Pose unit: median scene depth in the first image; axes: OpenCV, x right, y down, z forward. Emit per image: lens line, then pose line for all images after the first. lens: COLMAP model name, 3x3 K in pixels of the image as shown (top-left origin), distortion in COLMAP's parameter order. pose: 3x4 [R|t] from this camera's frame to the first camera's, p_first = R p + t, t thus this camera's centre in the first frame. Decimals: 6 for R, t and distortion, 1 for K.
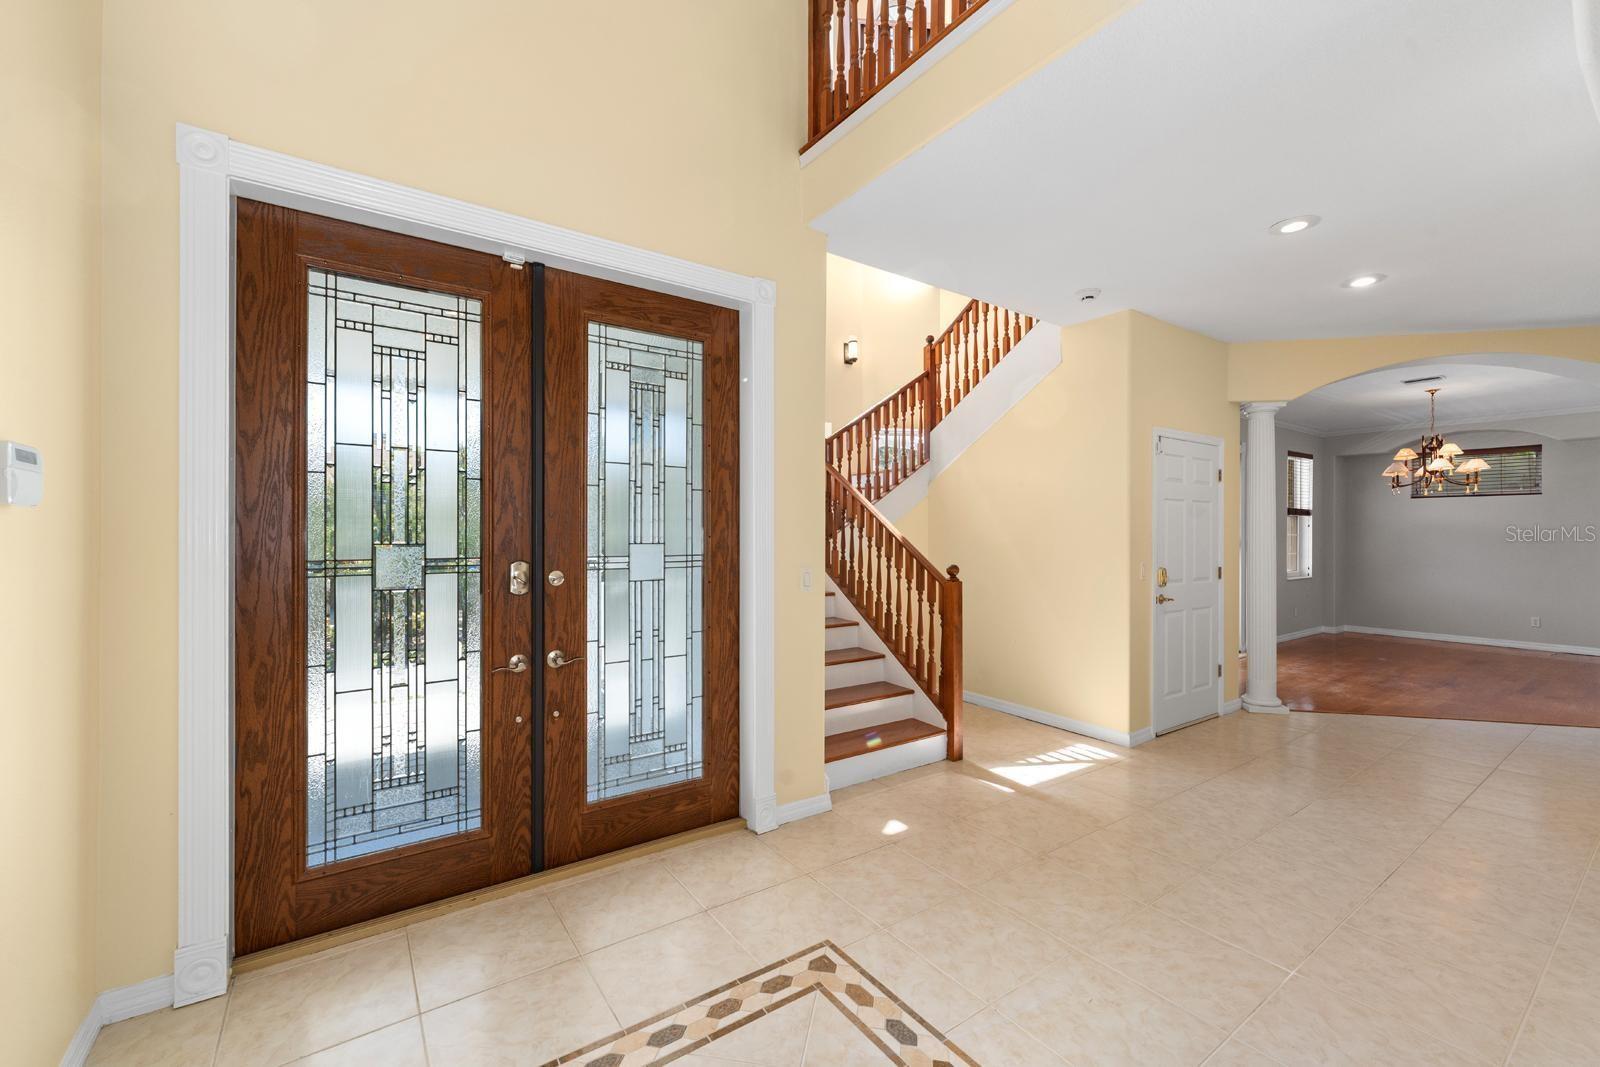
lens RADIAL K [[648.5, 0, 783.7], [0, 648.5, 535.1], [0, 0, 1]] dist [-0.002571, -0.000388]
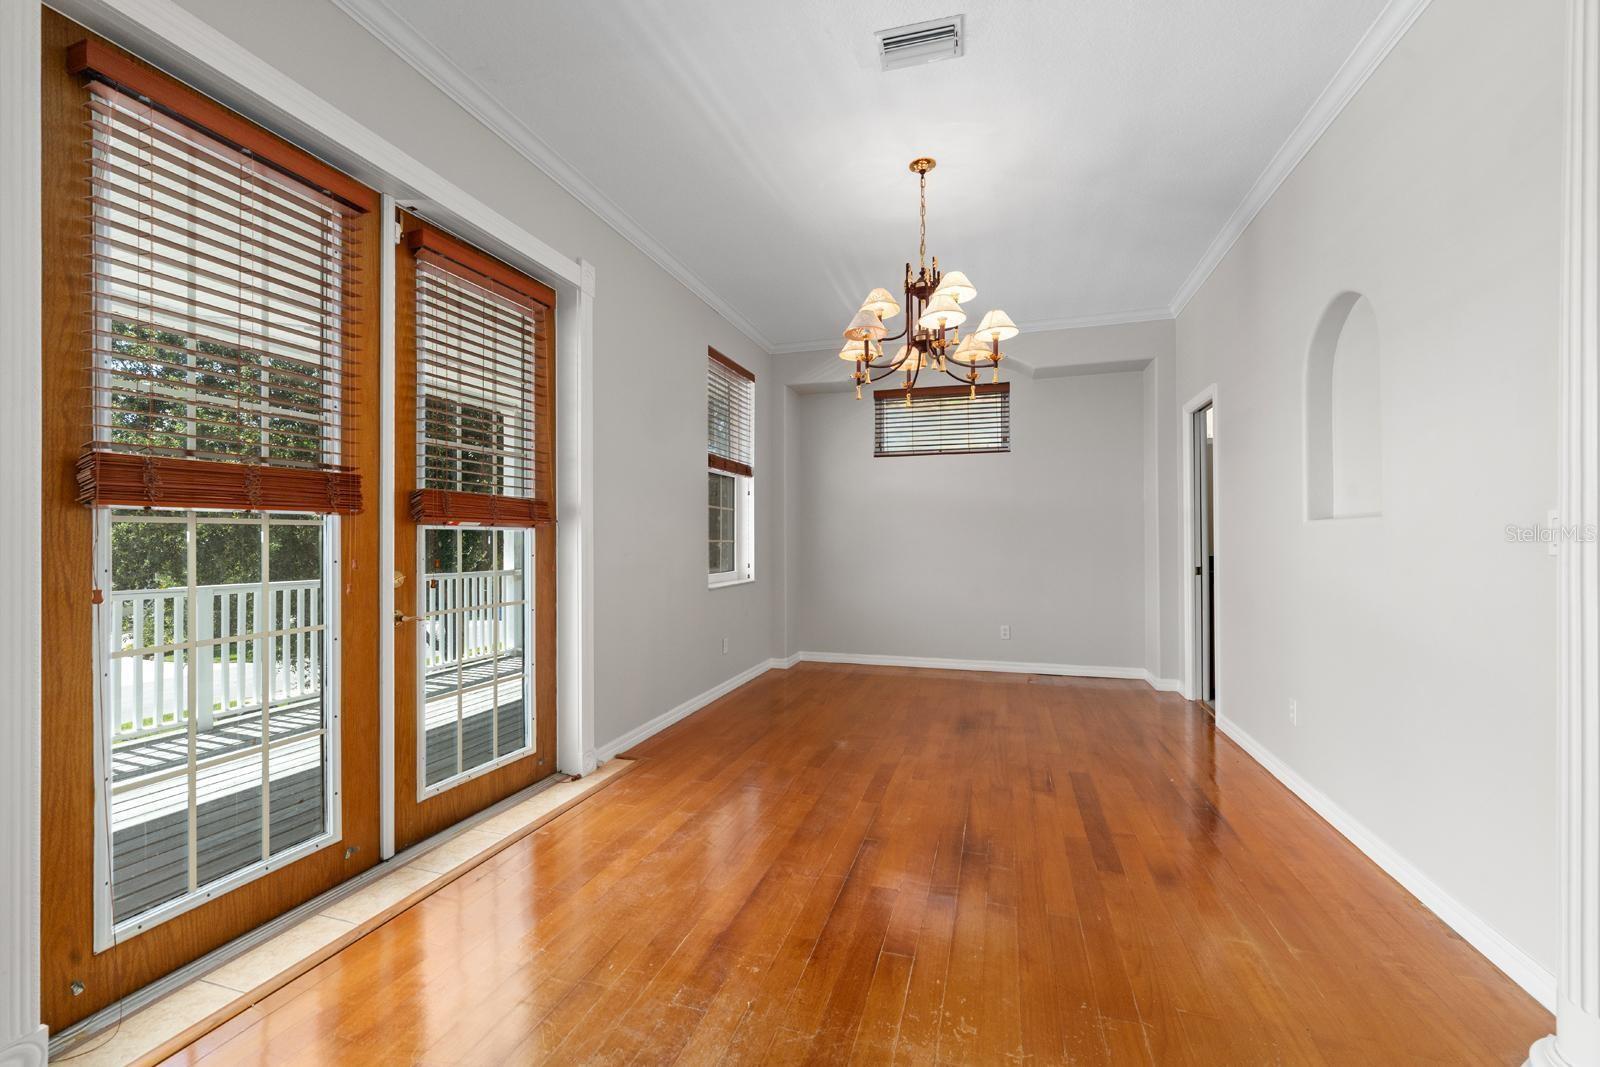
lens RADIAL K [[648.5, 0, 802.0], [0, 648.5, 537.5], [0, 0, 1]] dist [-0.002571, -0.000388]
pose [[0.775412, 0.002943, 0.631449, 0.477037], [-0.002955, 0.999995, -0.001032, 0.026248], [-0.631449, -0.001065, 0.775417, 0.514644]]
